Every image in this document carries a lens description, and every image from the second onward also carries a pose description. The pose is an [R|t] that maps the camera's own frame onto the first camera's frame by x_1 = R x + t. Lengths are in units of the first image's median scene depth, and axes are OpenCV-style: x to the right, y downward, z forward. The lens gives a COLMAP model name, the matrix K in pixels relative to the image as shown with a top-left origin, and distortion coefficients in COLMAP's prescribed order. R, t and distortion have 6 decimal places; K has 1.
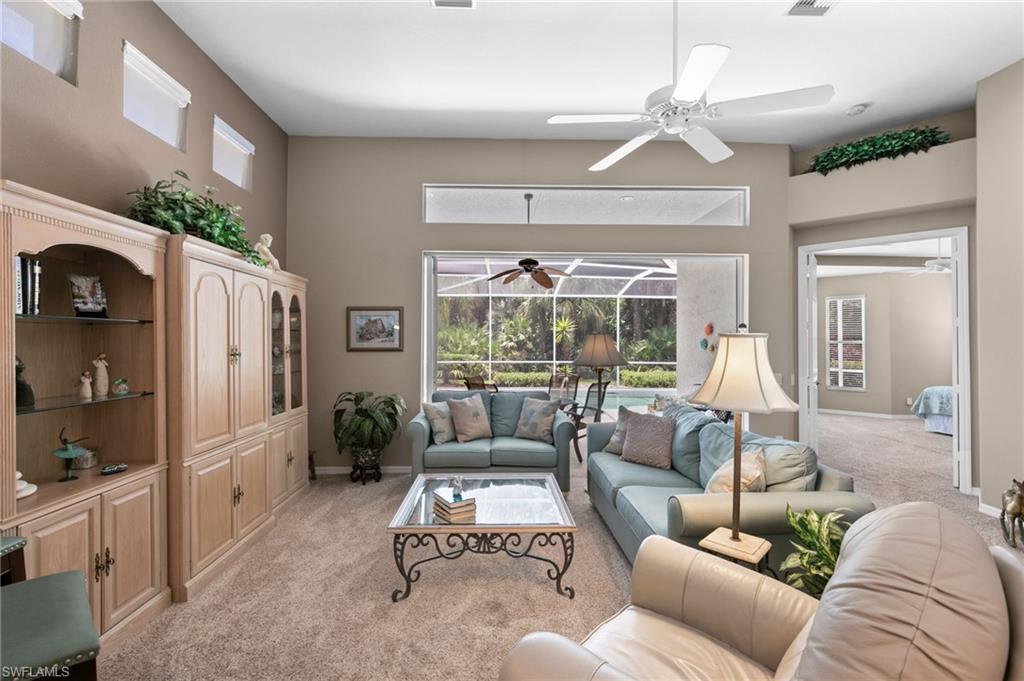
lens RADIAL K [[458.6, 0, 512.0], [0, 458.6, 340.5], [0, 0, 1]] dist [0.006637, 0.000324]
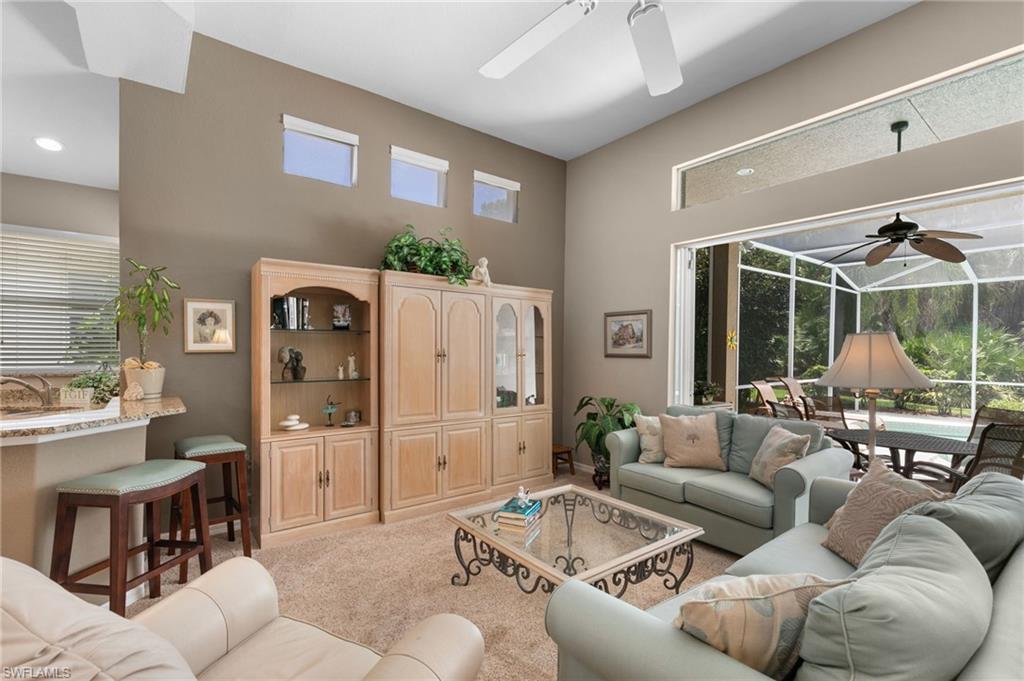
lens RADIAL K [[467.4, 0, 516.4], [0, 467.4, 352.8], [0, 0, 1]] dist [0.003995, -0.000018]
pose [[0.587147, 0.008942, -0.809431, 0.413882], [-0.005009, 0.999960, 0.007413, 0.008420], [0.809465, -0.000298, 0.587168, 0.273396]]
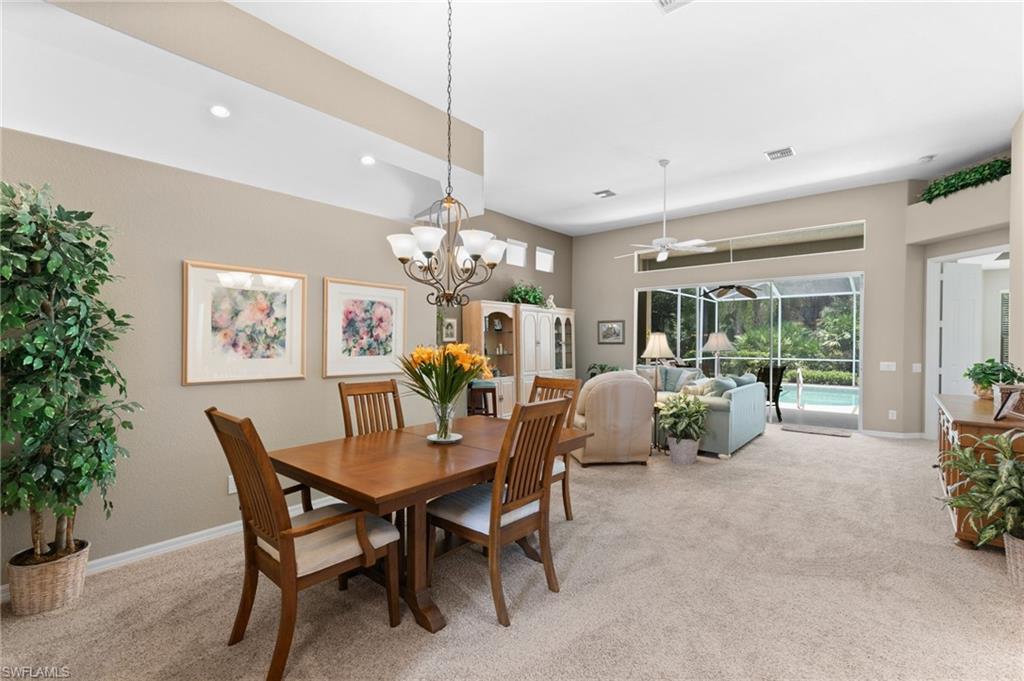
lens RADIAL K [[458.8, 0, 514.2], [0, 458.8, 343.8], [0, 0, 1]] dist [0.004739, 0.000564]
pose [[0.744377, 0.002074, -0.667757, 0.769238], [0.001984, 0.999984, 0.005317, 0.013947], [0.667757, -0.005283, 0.744360, -0.774697]]
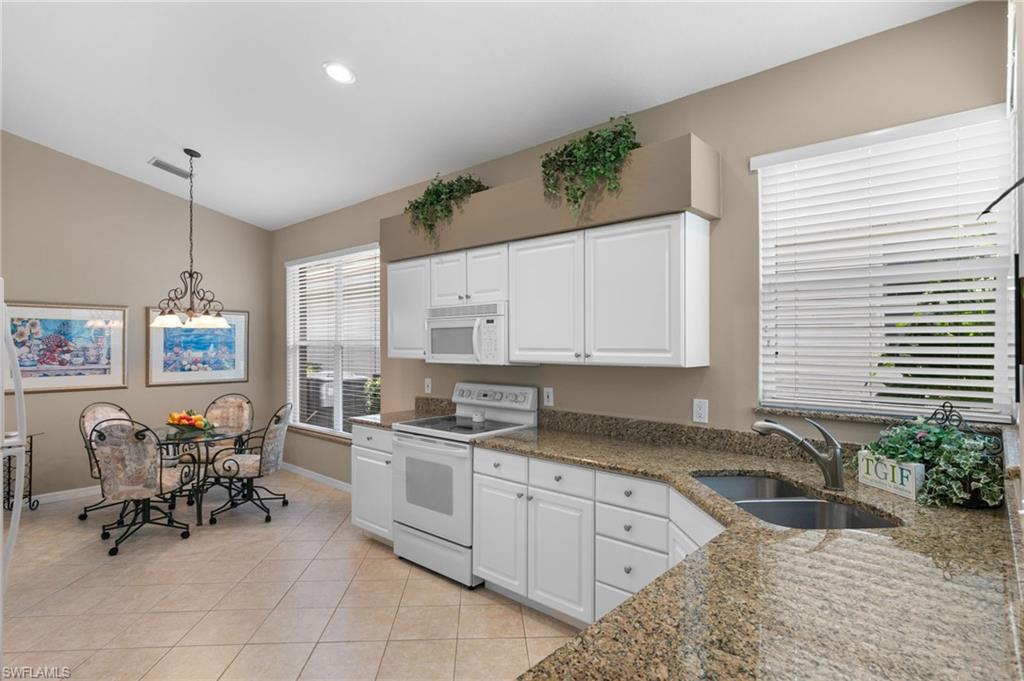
lens RADIAL K [[524.2, 0, 512.9], [0, 524.2, 343.1], [0, 0, 1]] dist [0.003329, 0.000045]
pose [[-0.691609, -0.002916, -0.722266, -0.263904], [0.001700, 0.999983, -0.005665, -0.010370], [0.722270, -0.005145, -0.691592, 0.198491]]
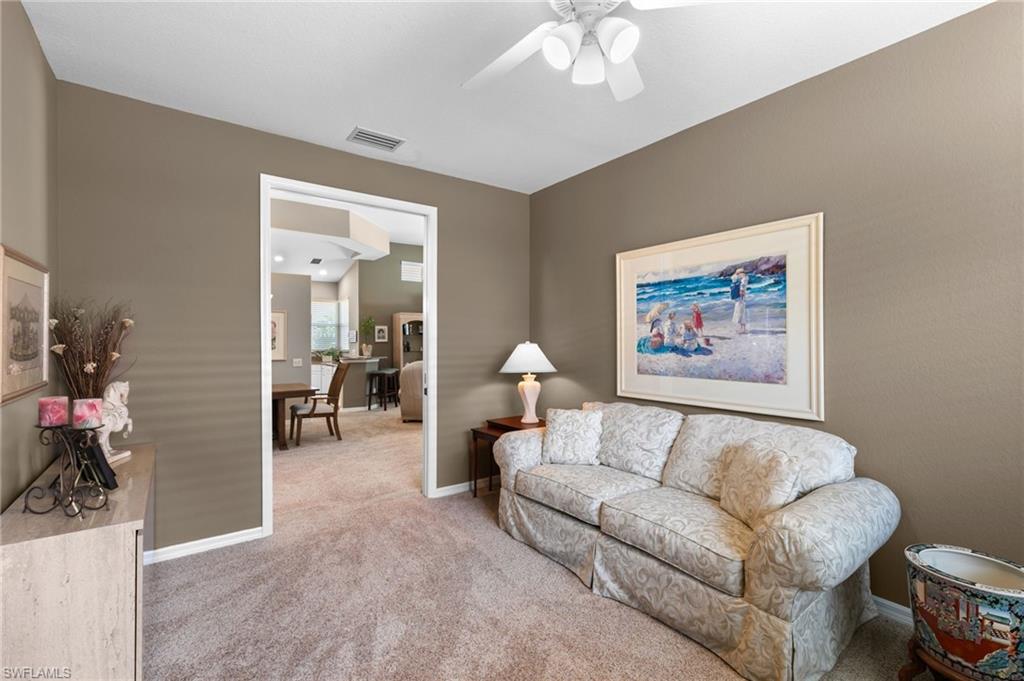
lens RADIAL K [[458.6, 0, 512.0], [0, 458.6, 340.5], [0, 0, 1]] dist [0.006637, 0.000324]
pose [[0.565853, -0.004476, -0.824494, 1.829562], [0.005514, 0.999983, -0.001645, 0.014579], [0.824488, -0.003616, 0.565868, -0.474407]]
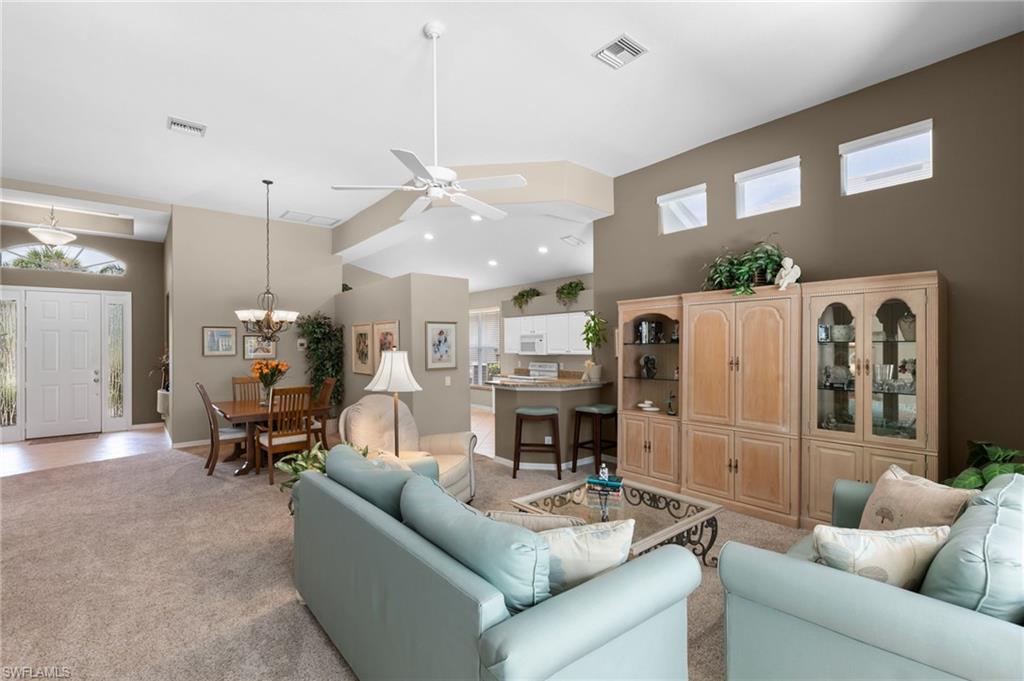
lens RADIAL K [[458.8, 0, 514.2], [0, 458.8, 343.8], [0, 0, 1]] dist [0.004739, 0.000564]
pose [[-0.793691, -0.002636, -0.608315, 0.527197], [0.004266, 0.999942, -0.009898, -0.012706], [0.608306, -0.010451, -0.793634, 1.176330]]
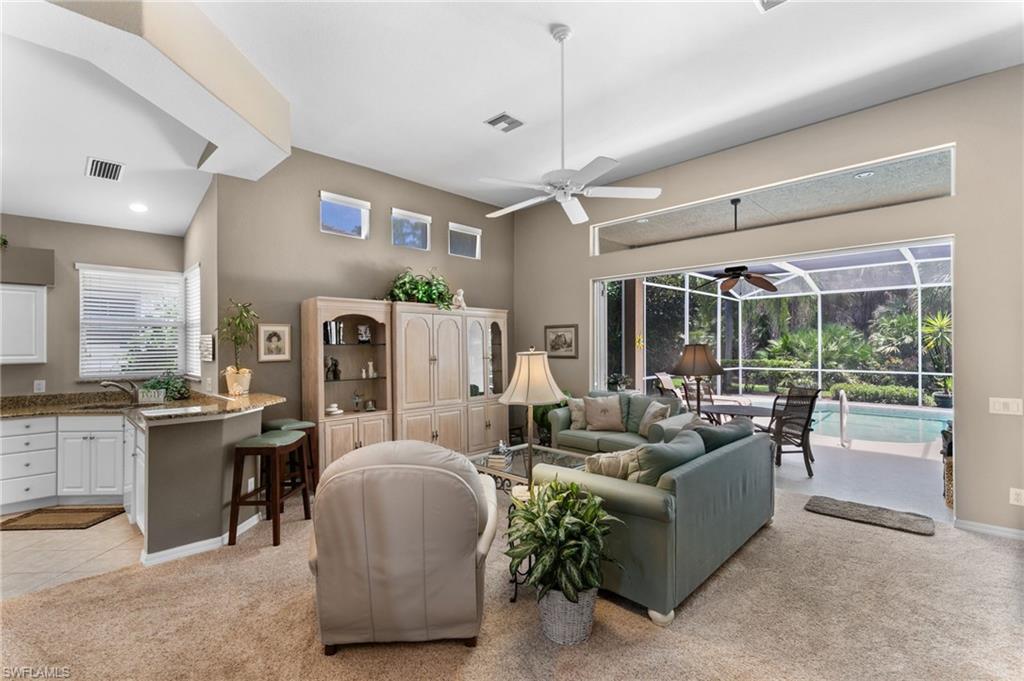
lens RADIAL K [[458.8, 0, 514.2], [0, 458.8, 343.8], [0, 0, 1]] dist [0.004739, 0.000564]
pose [[0.691347, -0.009002, -0.722467, 0.663033], [0.008513, 0.999954, -0.004314, -0.015961], [0.722472, -0.003168, 0.691392, -0.027684]]
